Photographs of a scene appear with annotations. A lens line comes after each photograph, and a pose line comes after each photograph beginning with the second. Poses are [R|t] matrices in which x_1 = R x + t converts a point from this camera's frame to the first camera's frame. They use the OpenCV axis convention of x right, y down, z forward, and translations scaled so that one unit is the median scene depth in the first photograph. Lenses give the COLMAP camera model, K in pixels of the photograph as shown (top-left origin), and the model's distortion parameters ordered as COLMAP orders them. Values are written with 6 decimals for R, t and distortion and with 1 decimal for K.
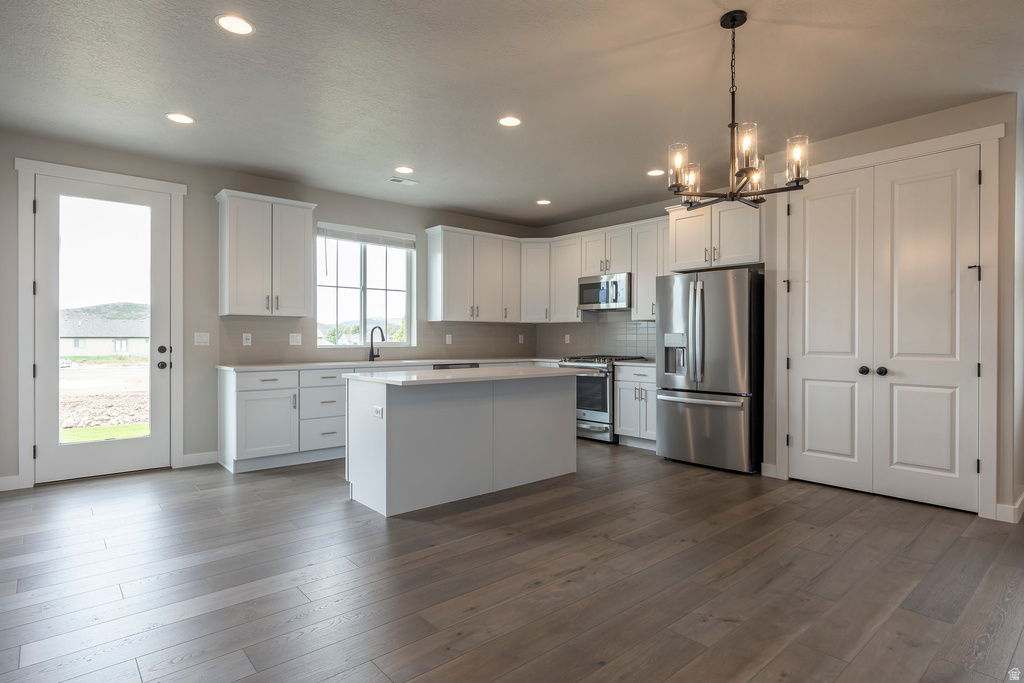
lens RADIAL K [[544.1, 0, 512.7], [0, 544.1, 338.7], [0, 0, 1]] dist [-0.004346, 0.000118]
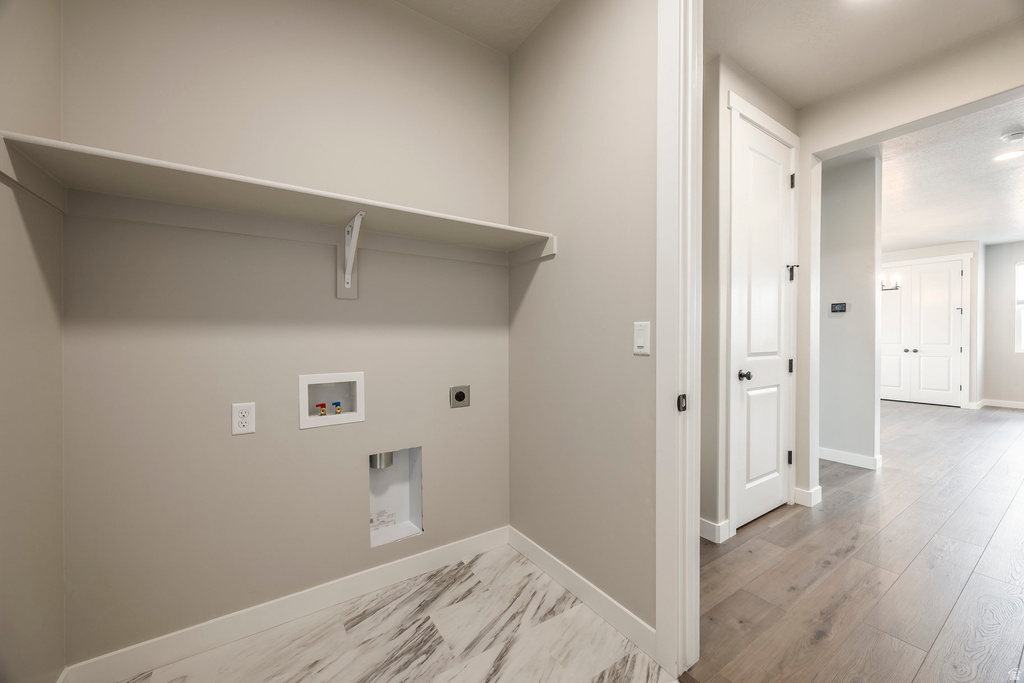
lens RADIAL K [[398.2, 0, 515.1], [0, 398.2, 341.0], [0, 0, 1]] dist [-0.000097, 0.000075]
pose [[0.992359, -0.003488, -0.123334, -0.790788], [0.004570, 0.999954, 0.008491, -0.006463], [0.123299, -0.008989, 0.992329, -0.889848]]
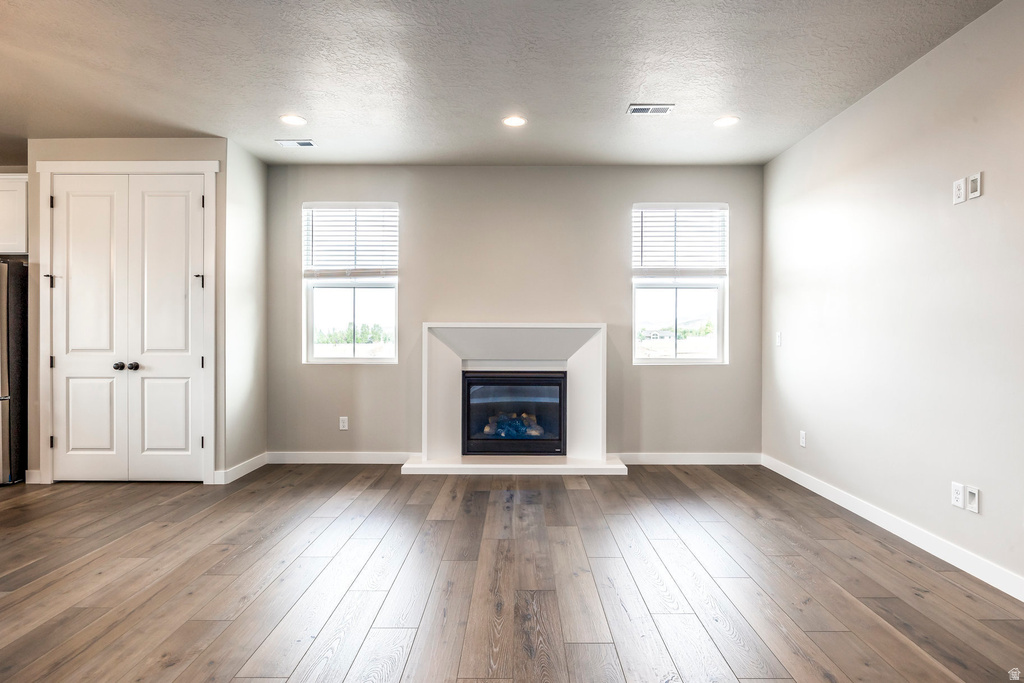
lens RADIAL K [[544.1, 0, 517.2], [0, 544.1, 340.1], [0, 0, 1]] dist [-0.004346, 0.000118]
pose [[0.663023, -0.003374, 0.748592, 0.345444], [0.000109, 0.999990, 0.004411, 0.002855], [-0.748599, -0.002843, 0.663016, -0.260408]]
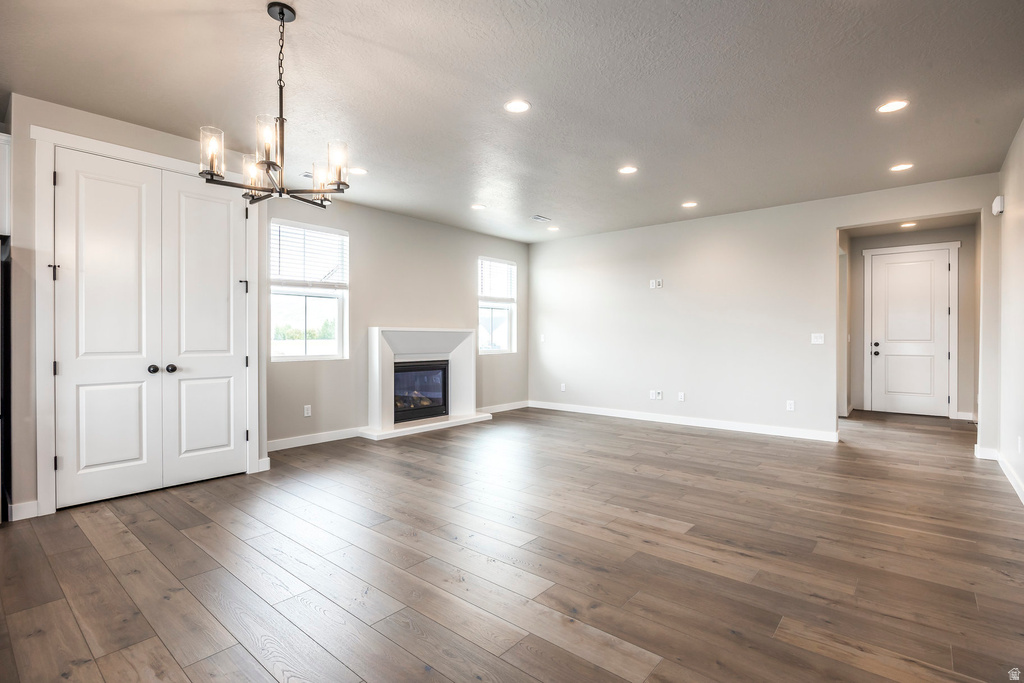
lens RADIAL K [[488.1, 0, 519.3], [0, 488.1, 341.1], [0, 0, 1]] dist [-0.013115, -0.000433]
pose [[-0.154855, -0.007318, 0.987910, -0.320698], [0.001998, 0.999968, 0.007721, 0.000816], [-0.987935, 0.003170, -0.154835, 0.440259]]
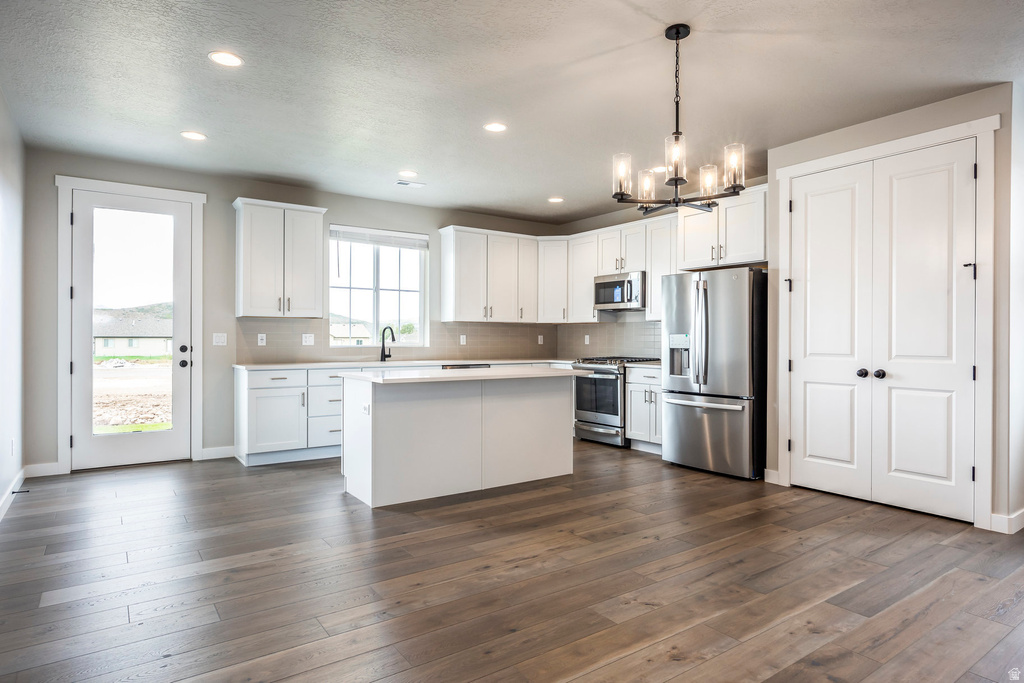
lens RADIAL K [[590.1, 0, 511.2], [0, 590.1, 338.6], [0, 0, 1]] dist [-0.011308, 0.003766]
pose [[0.994575, 0.001641, -0.104009, 0.127961], [-0.001746, 0.999998, -0.000917, -0.000509], [0.104007, 0.001094, 0.994576, -0.091732]]
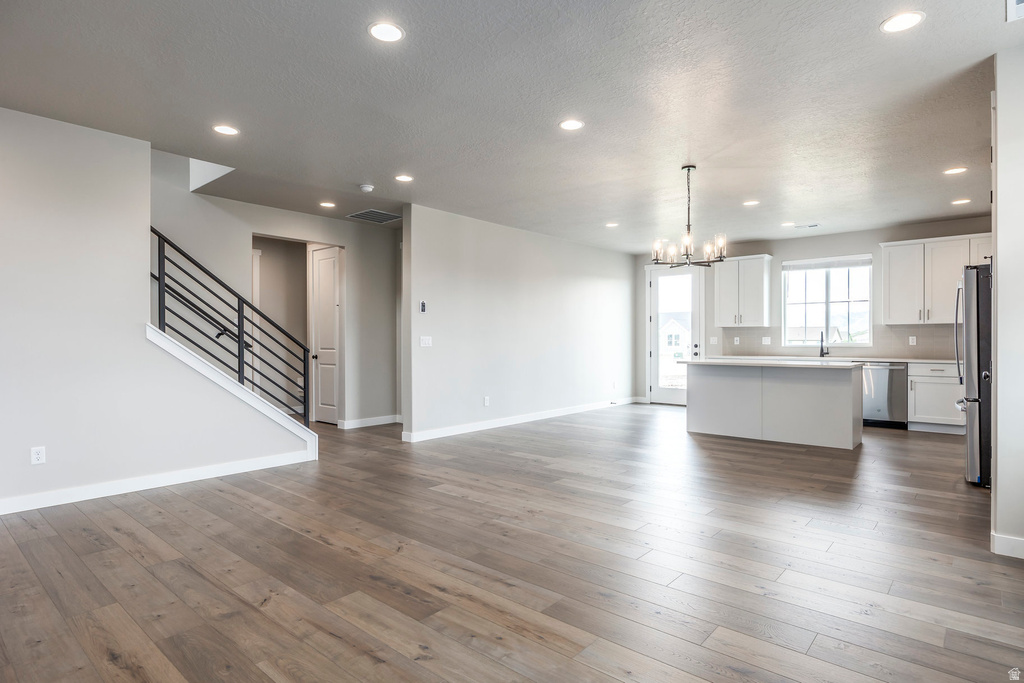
lens RADIAL K [[544.1, 0, 529.3], [0, 544.1, 334.3], [0, 0, 1]] dist [-0.004346, 0.000118]
pose [[0.154494, -0.013253, -0.987905, 1.329537], [-0.000637, 0.999908, -0.013514, 0.005045], [0.987993, 0.002717, 0.154472, 0.113322]]
